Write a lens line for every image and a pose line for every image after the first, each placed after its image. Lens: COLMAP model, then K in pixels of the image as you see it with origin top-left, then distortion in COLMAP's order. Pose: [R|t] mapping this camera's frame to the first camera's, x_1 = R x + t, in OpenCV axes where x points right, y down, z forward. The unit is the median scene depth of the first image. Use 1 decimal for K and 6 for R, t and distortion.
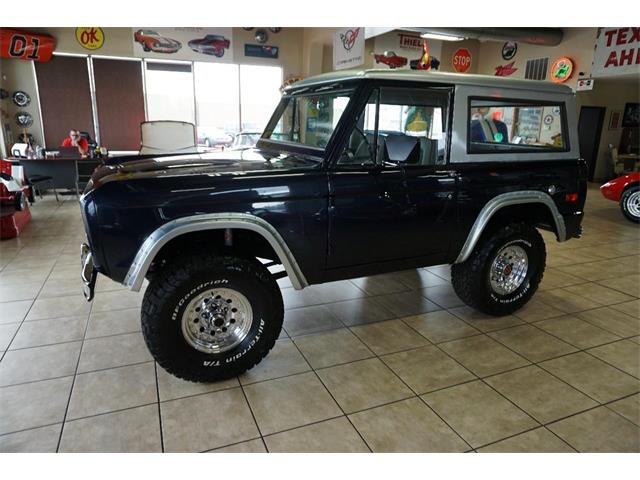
lens RADIAL K [[425.9, 0, 319.7], [0, 425.9, 237.0], [0, 0, 1]] dist [-0.038722, 0.028109]
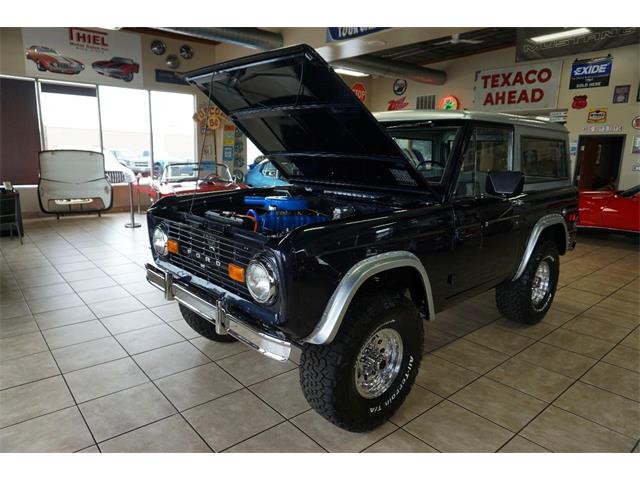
lens RADIAL K [[425.9, 0, 320.1], [0, 425.9, 240.2], [0, 0, 1]] dist [-0.038722, 0.028109]
pose [[0.950720, -0.063431, 0.303492, -0.169278], [0.079254, 0.996048, -0.040094, -0.014383], [-0.299750, 0.062172, 0.951990, 0.027985]]
